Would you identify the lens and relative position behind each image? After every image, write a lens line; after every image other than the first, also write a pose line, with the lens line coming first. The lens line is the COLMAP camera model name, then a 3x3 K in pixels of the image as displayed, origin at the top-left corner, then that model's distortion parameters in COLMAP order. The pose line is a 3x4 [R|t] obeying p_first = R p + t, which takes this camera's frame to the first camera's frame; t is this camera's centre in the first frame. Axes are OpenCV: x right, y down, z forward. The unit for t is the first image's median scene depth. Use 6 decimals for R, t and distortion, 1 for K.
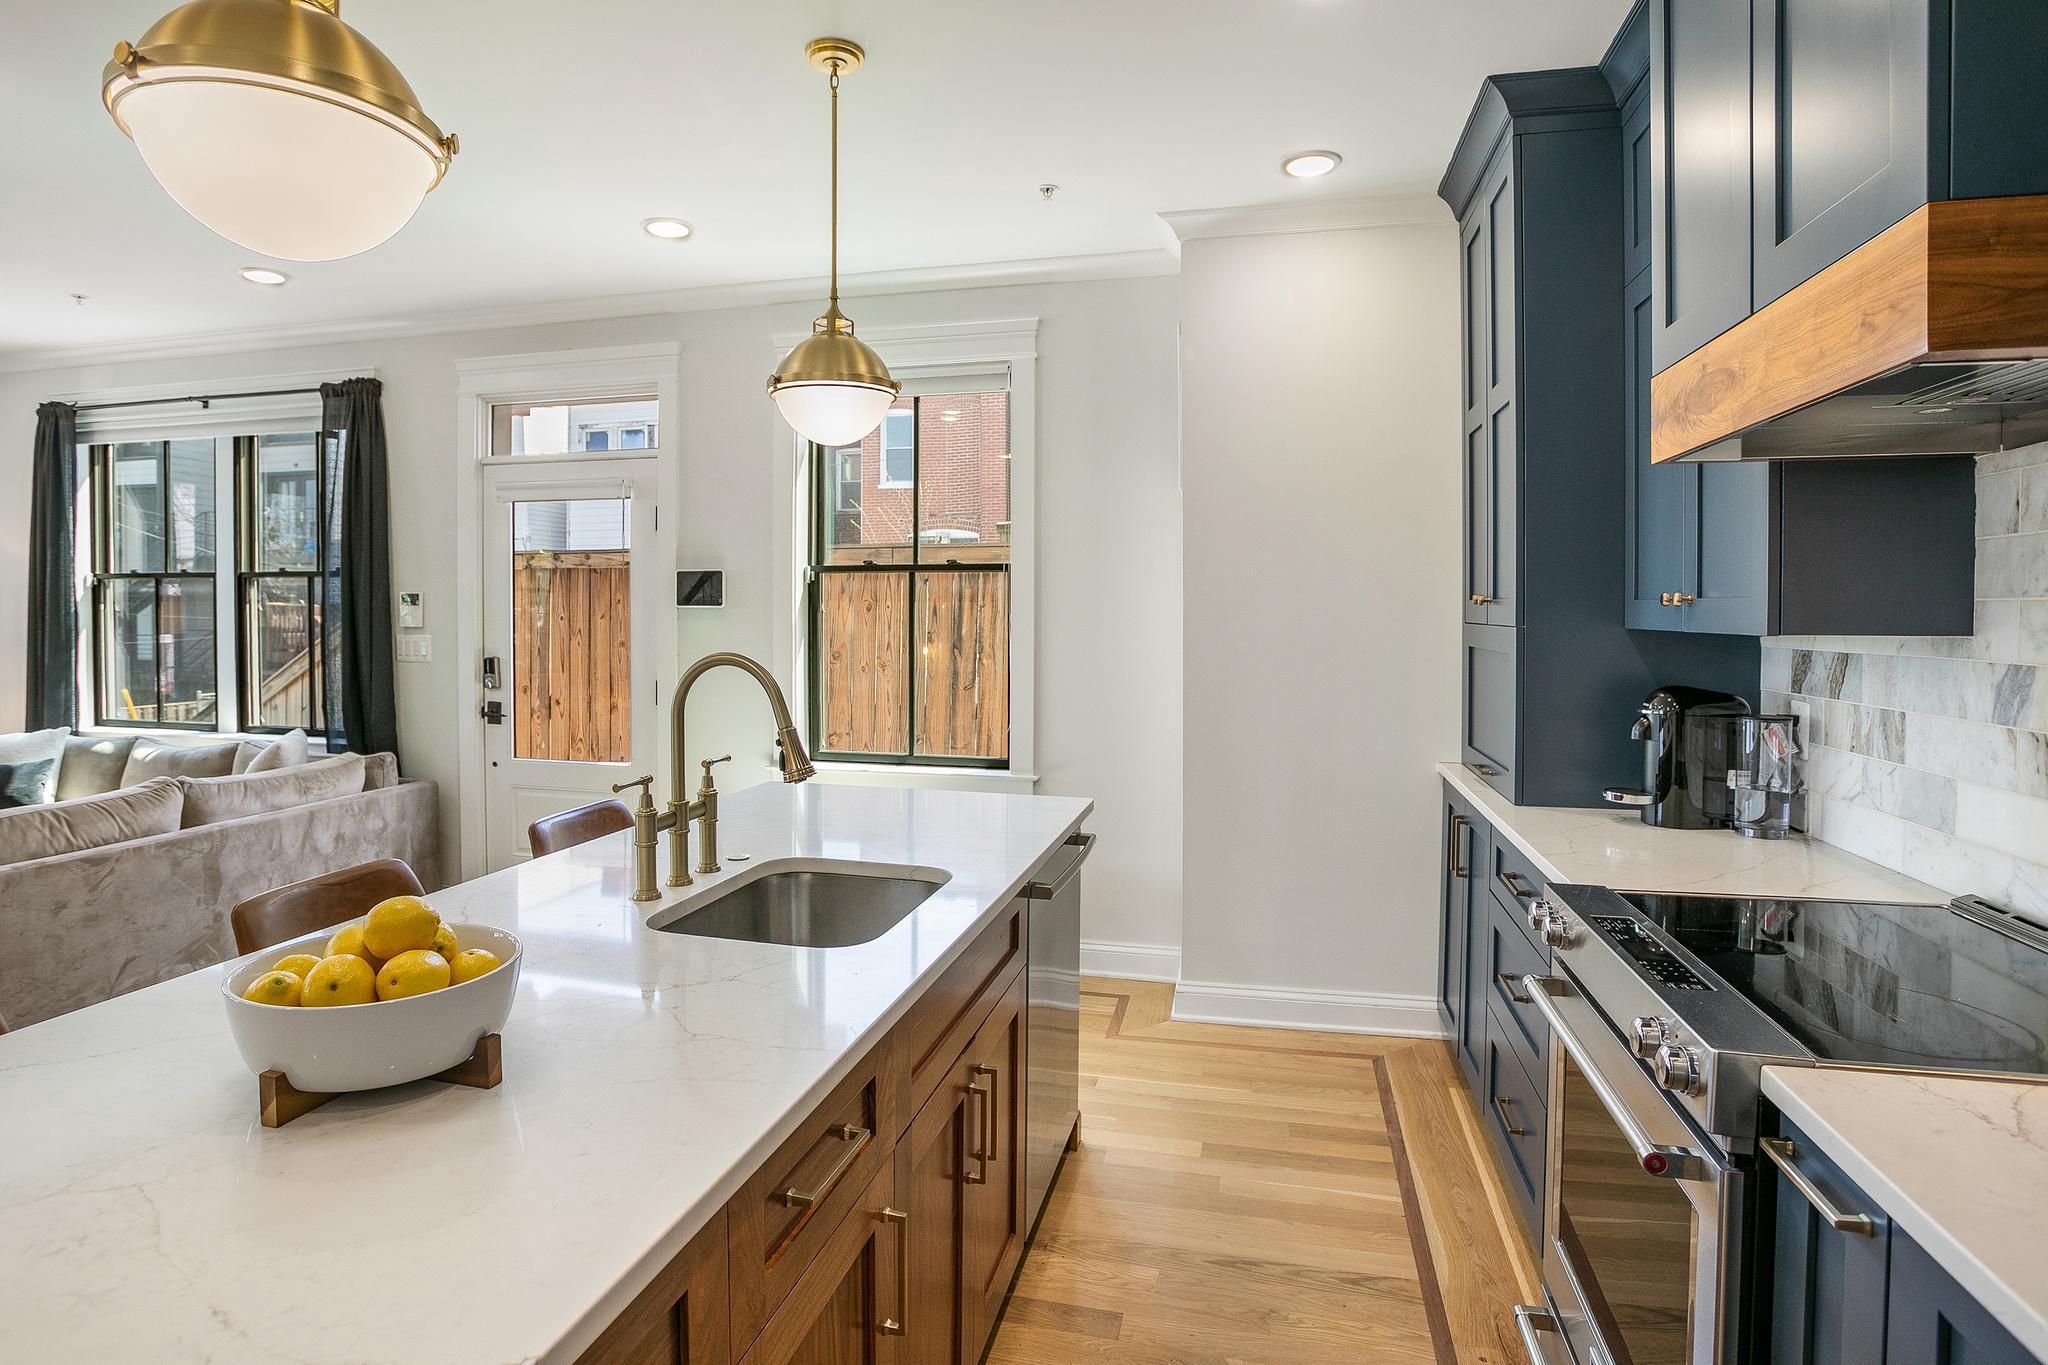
lens RADIAL K [[1060.7, 0, 1009.2], [0, 1060.7, 626.3], [0, 0, 1]] dist [-0.070972, 0.027830]
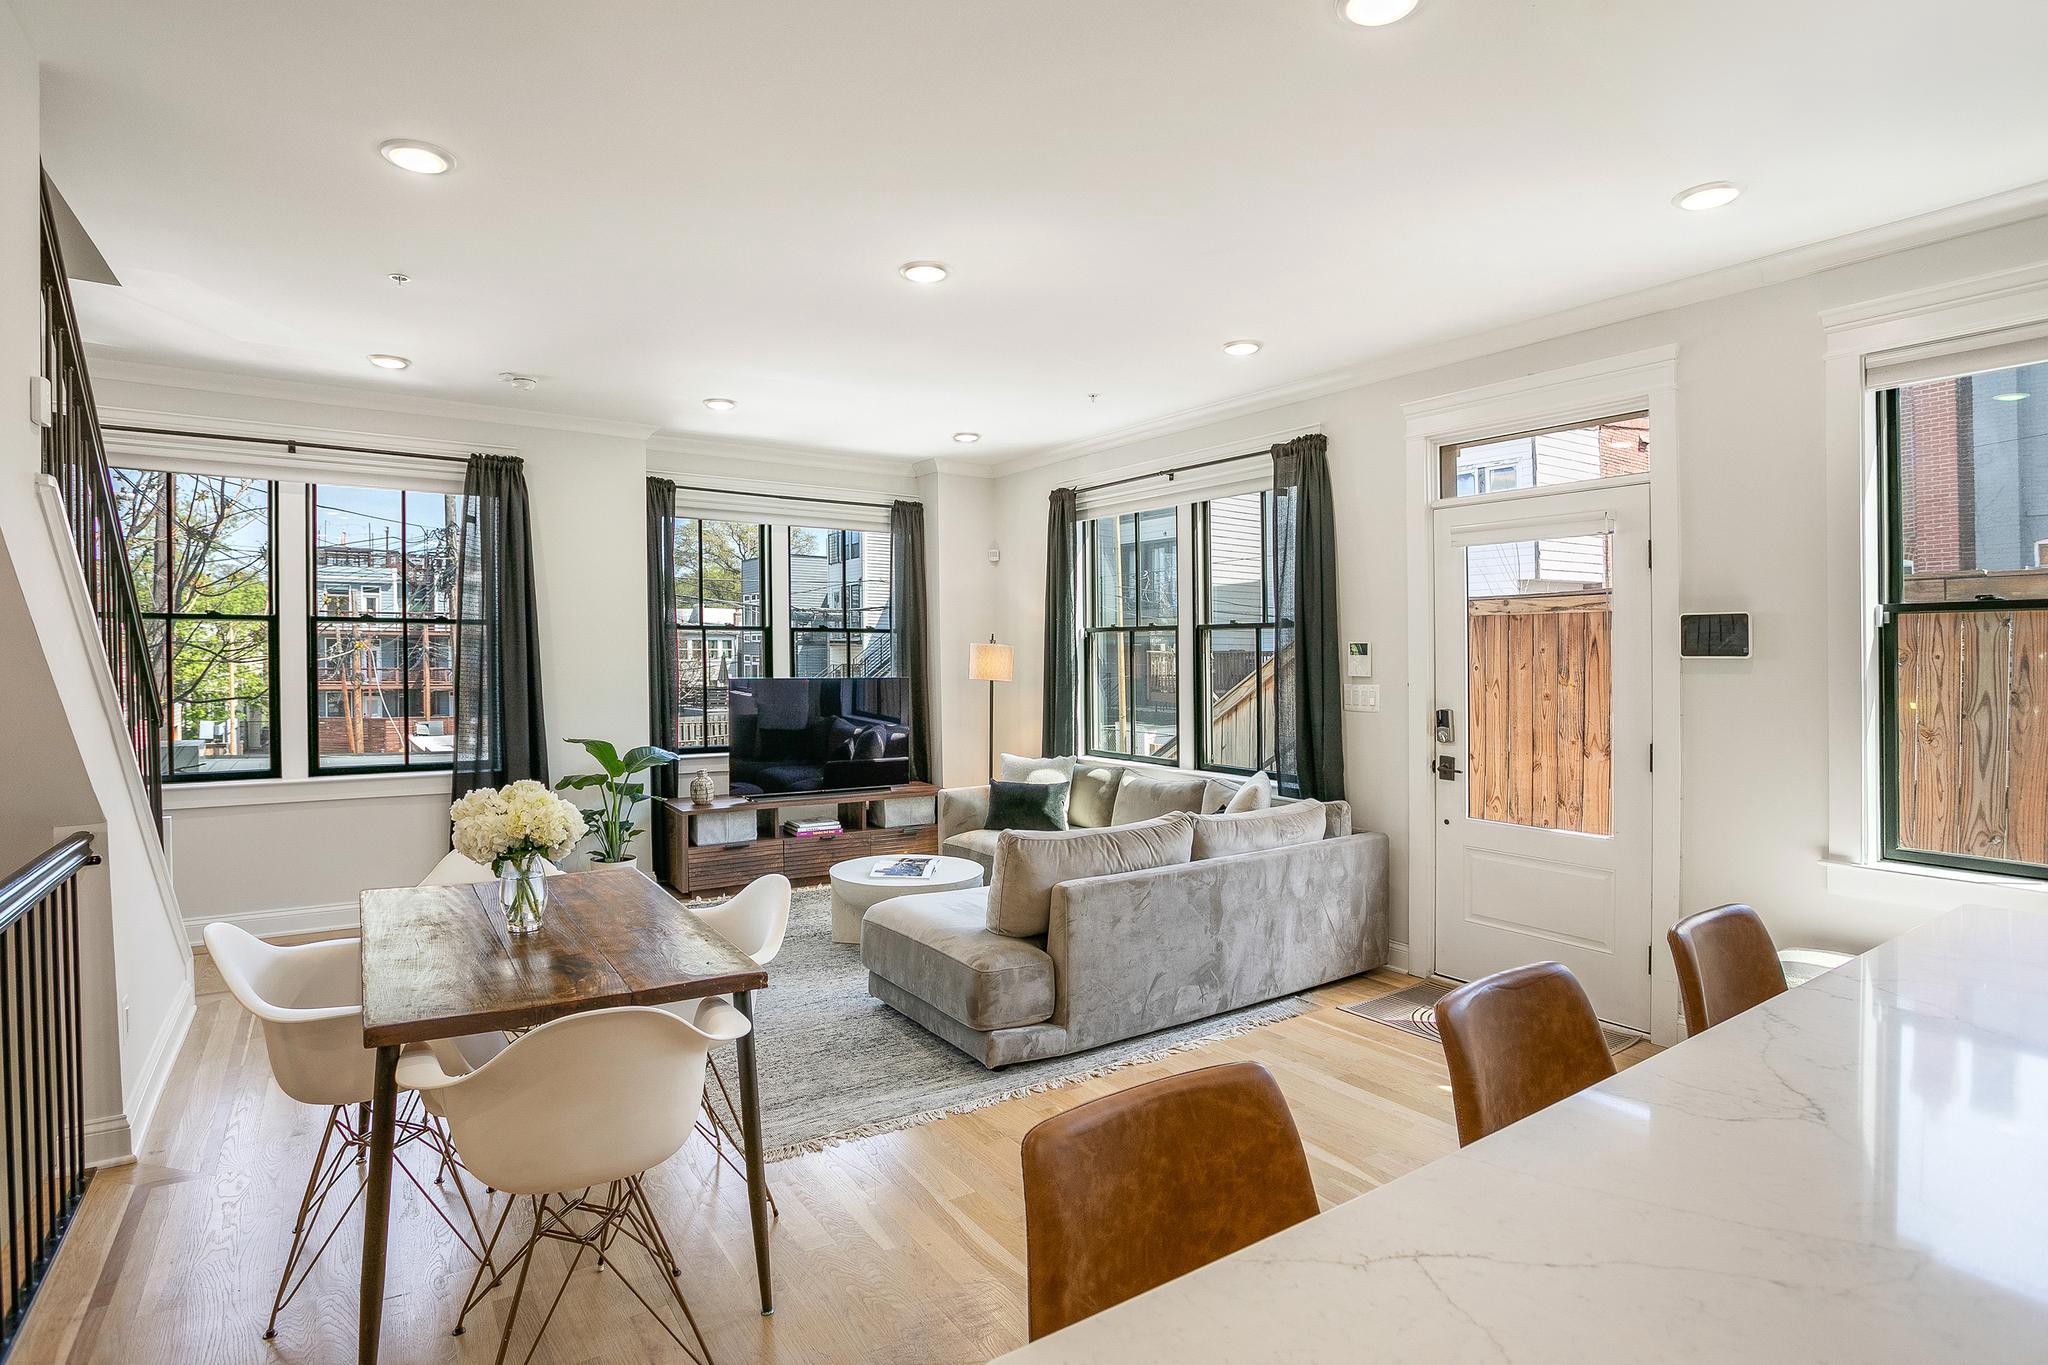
lens RADIAL K [[1035.6, 0, 1008.0], [0, 1035.6, 661.9], [0, 0, 1]] dist [-0.068493, 0.000525]
pose [[0.742800, 0.003994, -0.669501, -0.166492], [-0.011791, 0.999905, -0.007117, -0.002407], [0.669409, 0.013180, 0.742777, 0.038652]]
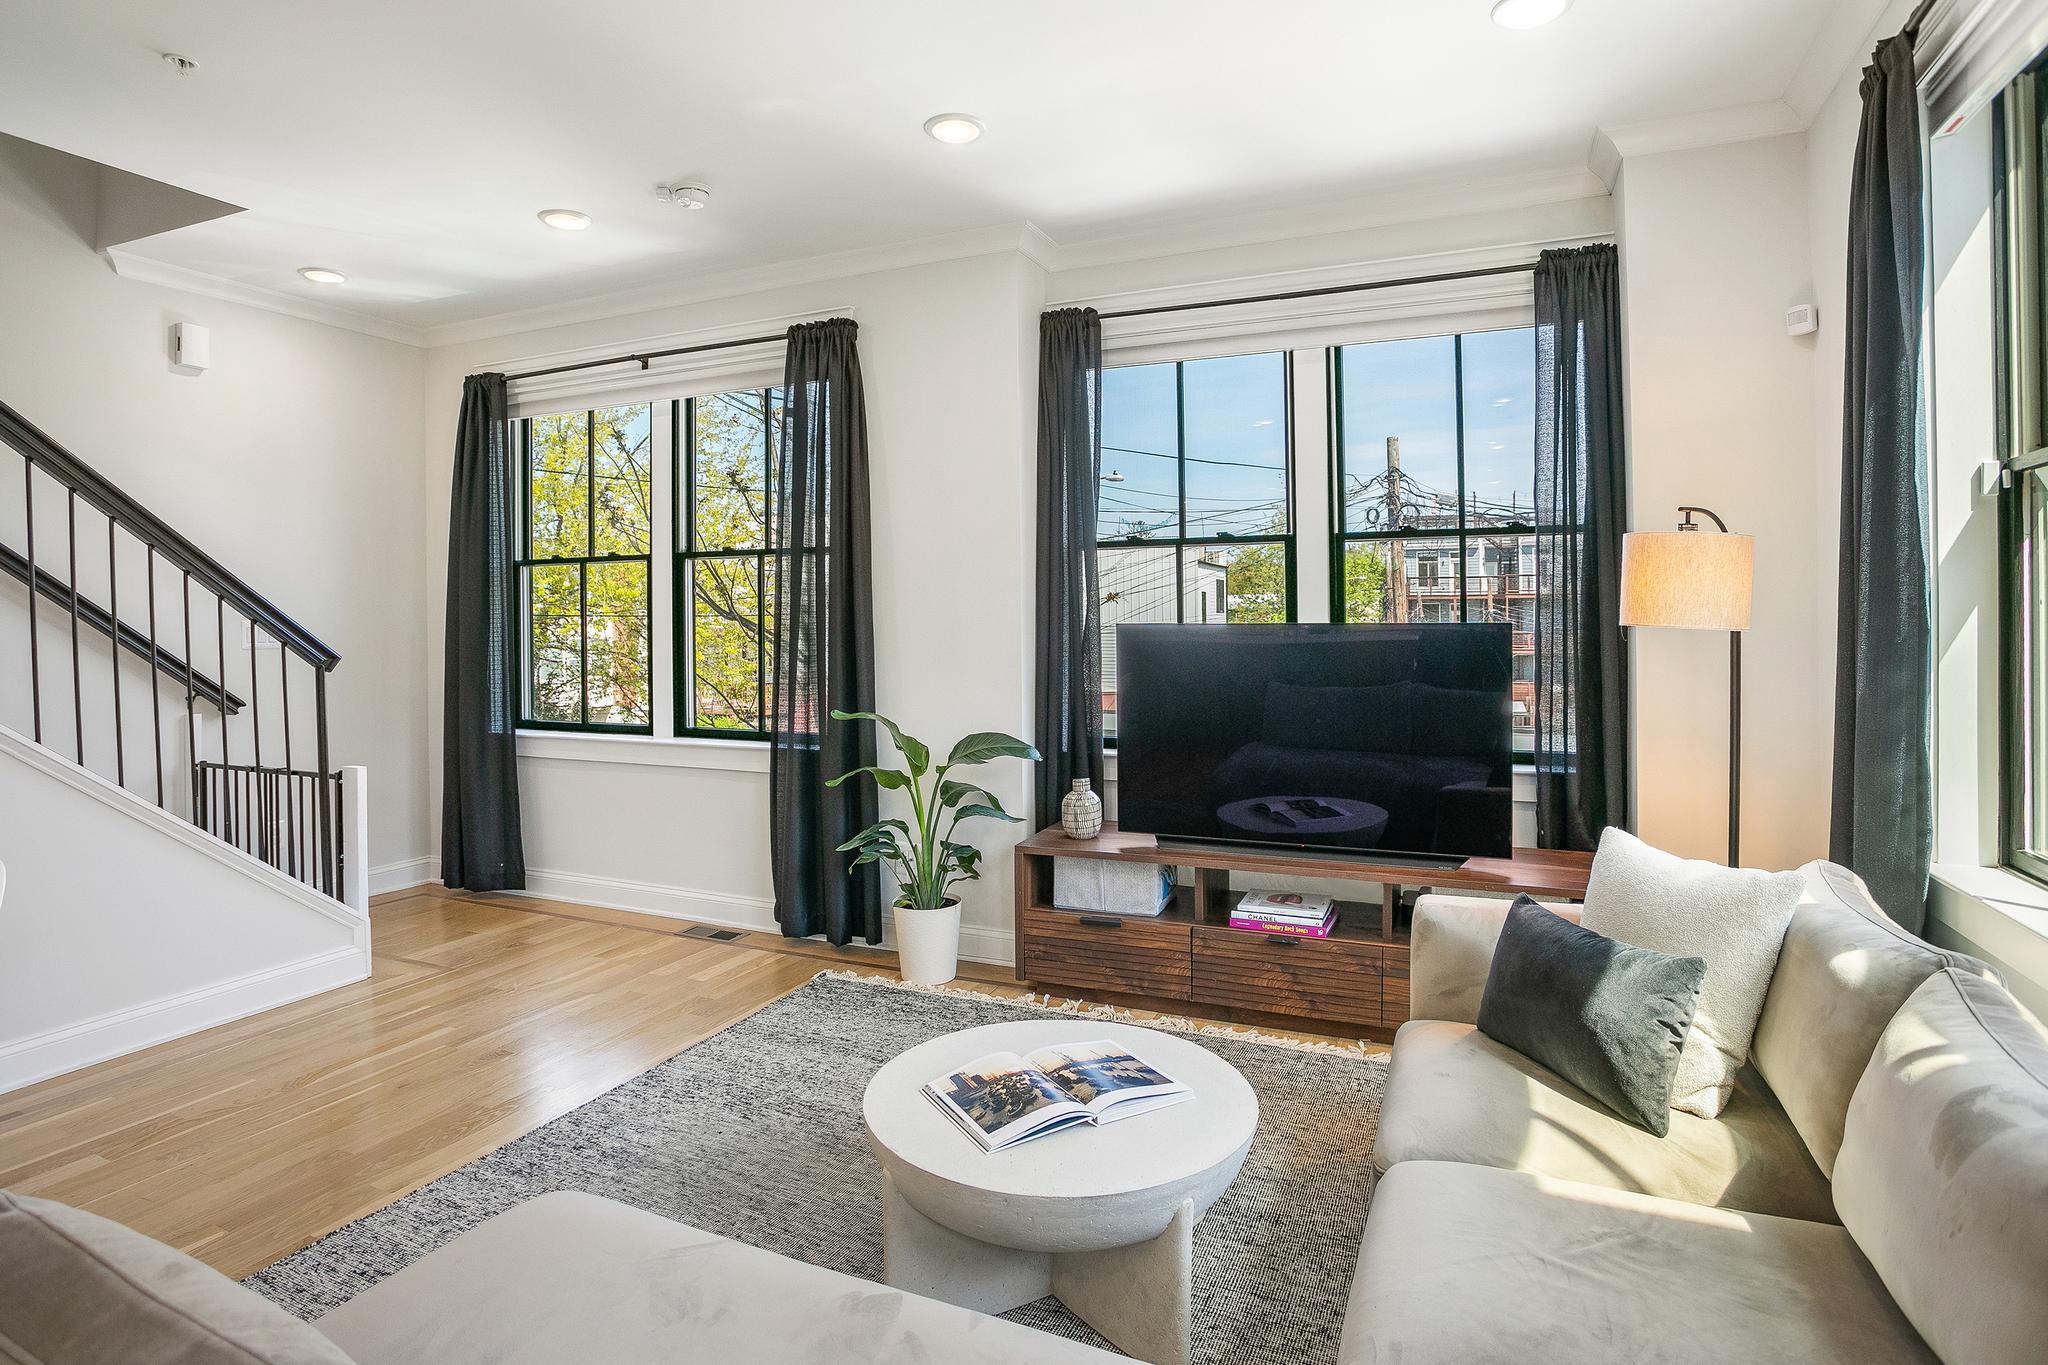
lens RADIAL K [[1043.6, 0, 1021.3], [0, 1043.6, 594.0], [0, 0, 1]] dist [-0.029265, -0.000218]
pose [[-0.183944, -0.037859, -0.982207, -0.518859], [-0.011643, 0.999272, -0.036336, 0.018835], [0.982868, 0.004752, -0.184251, 0.790957]]
